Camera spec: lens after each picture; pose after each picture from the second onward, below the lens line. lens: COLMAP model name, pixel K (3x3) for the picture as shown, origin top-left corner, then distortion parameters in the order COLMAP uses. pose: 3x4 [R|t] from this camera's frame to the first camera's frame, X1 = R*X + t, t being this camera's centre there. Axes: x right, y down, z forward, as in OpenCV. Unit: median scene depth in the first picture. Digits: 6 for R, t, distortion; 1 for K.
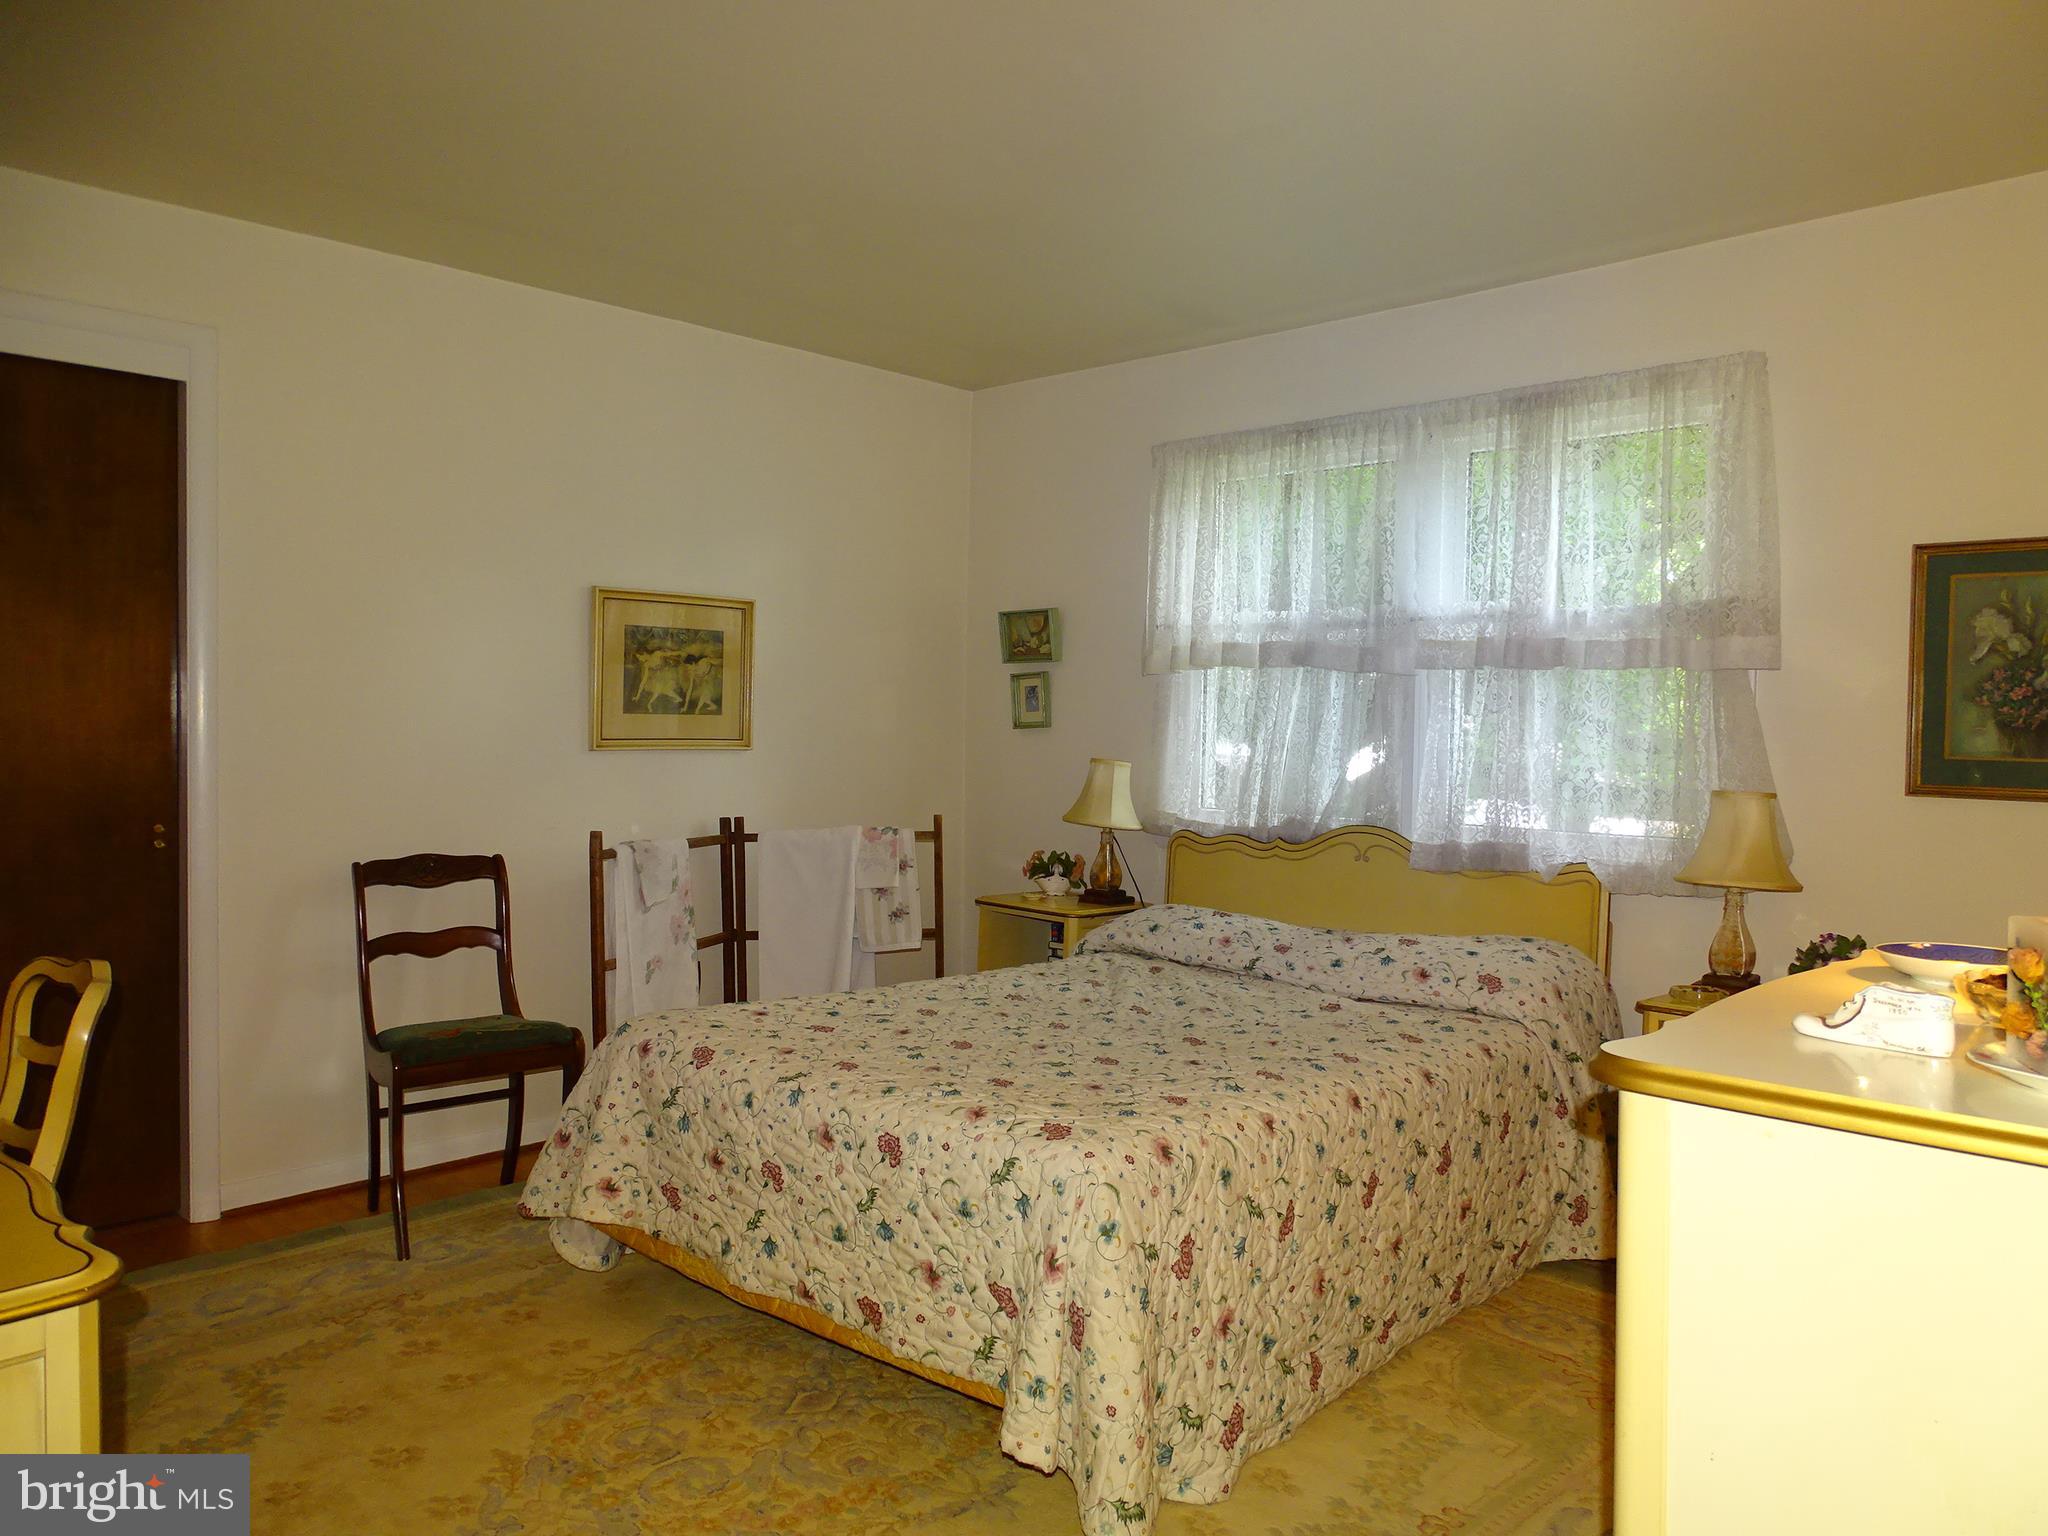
lens RADIAL K [[1451.3, 0, 1033.0], [0, 1451.3, 761.8], [0, 0, 1]] dist [0.009930, -0.013949]
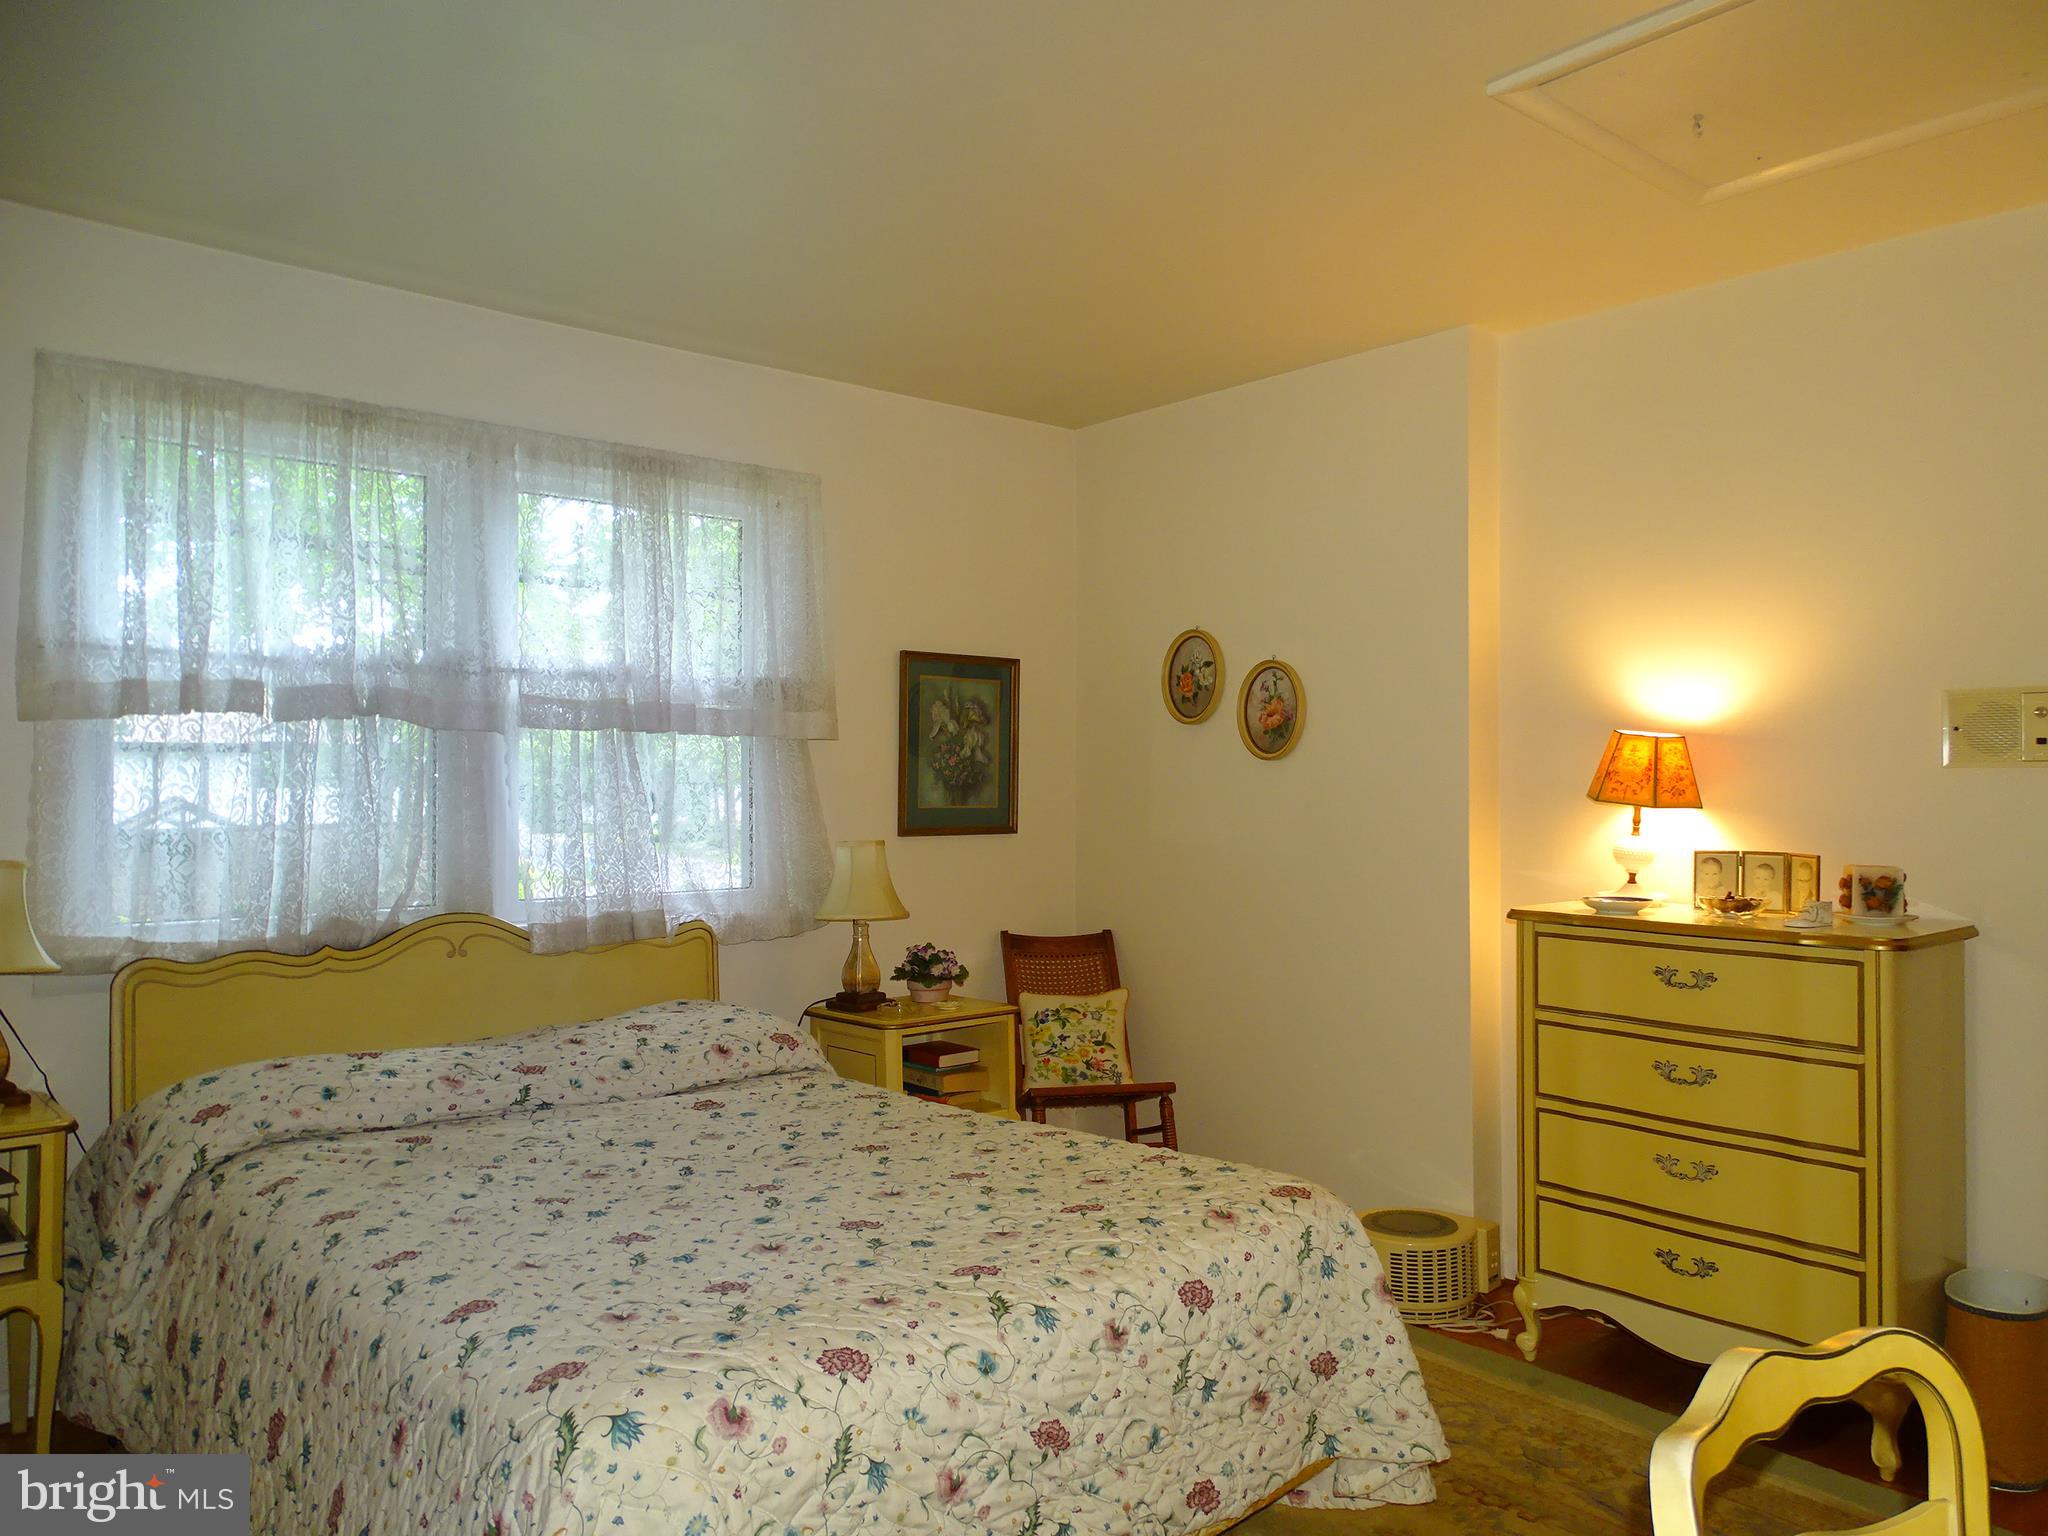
lens RADIAL K [[1451.3, 0, 1033.4], [0, 1451.3, 774.2], [0, 0, 1]] dist [0.009930, -0.013949]
pose [[0.084959, -0.009170, 0.996342, -0.624468], [0.031050, 0.999496, 0.006551, -0.033667], [-0.995901, 0.030380, 0.085201, 0.656867]]
